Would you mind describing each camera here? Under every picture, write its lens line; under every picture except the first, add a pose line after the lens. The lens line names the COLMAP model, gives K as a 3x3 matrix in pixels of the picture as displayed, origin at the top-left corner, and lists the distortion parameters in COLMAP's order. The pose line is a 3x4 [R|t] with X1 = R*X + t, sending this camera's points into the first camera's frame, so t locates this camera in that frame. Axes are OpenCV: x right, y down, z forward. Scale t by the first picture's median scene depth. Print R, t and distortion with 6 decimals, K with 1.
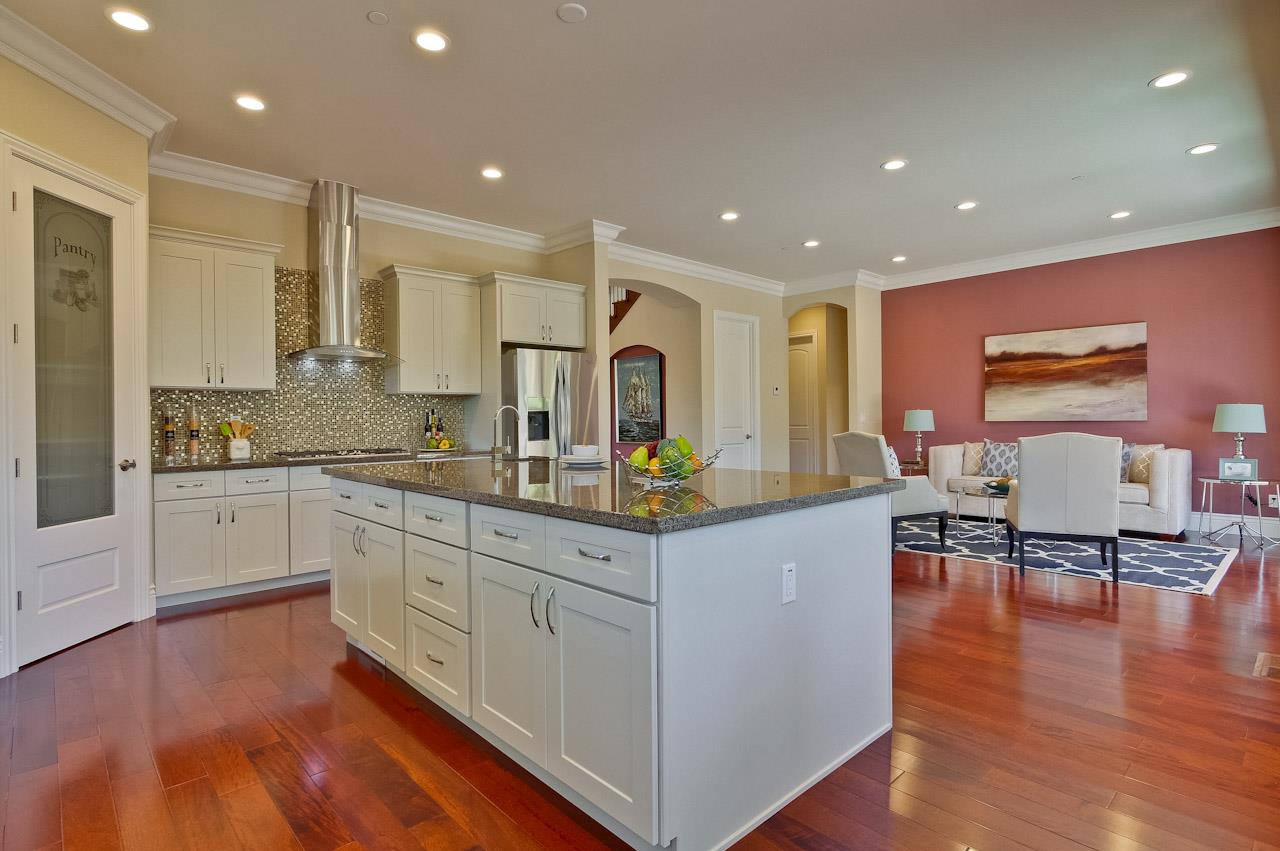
lens RADIAL K [[638.0, 0, 632.0], [0, 638.0, 419.3], [0, 0, 1]] dist [-0.003912, -0.000077]
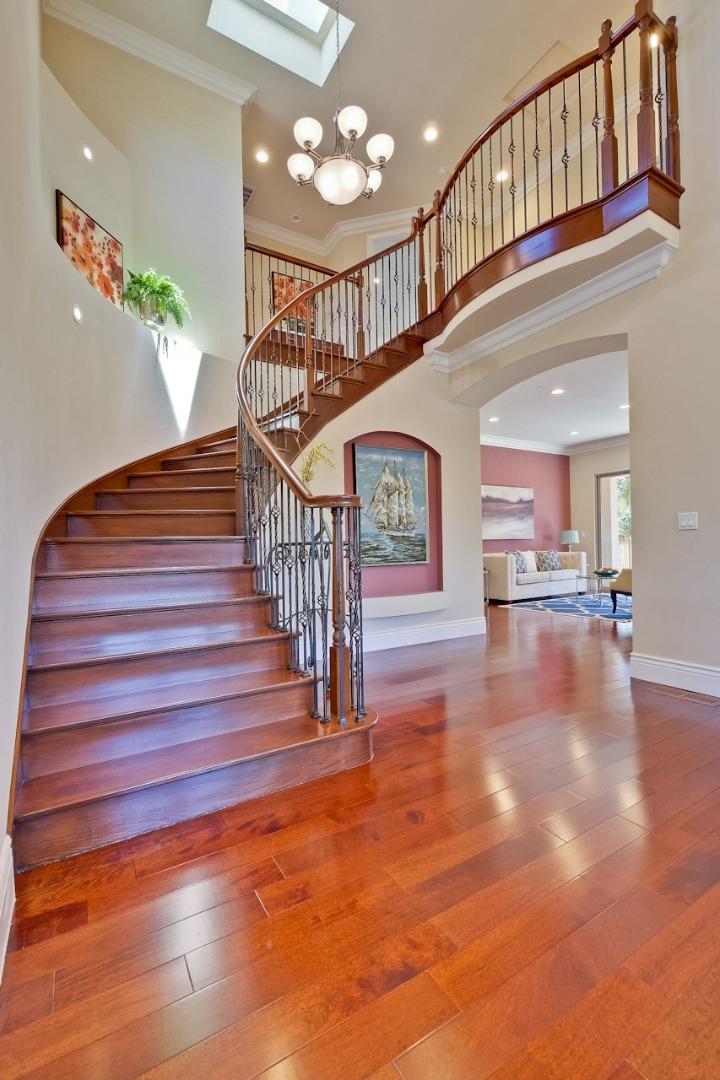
lens RADIAL K [[472.1, 0, 358.1], [0, 472.1, 545.0], [0, 0, 1]] dist [-0.003122, 0.000036]
pose [[0.187566, 0.006144, 0.982233, -0.978422], [0.018207, 0.999787, -0.009730, 0.034648], [-0.982083, 0.019709, 0.187415, 1.714663]]
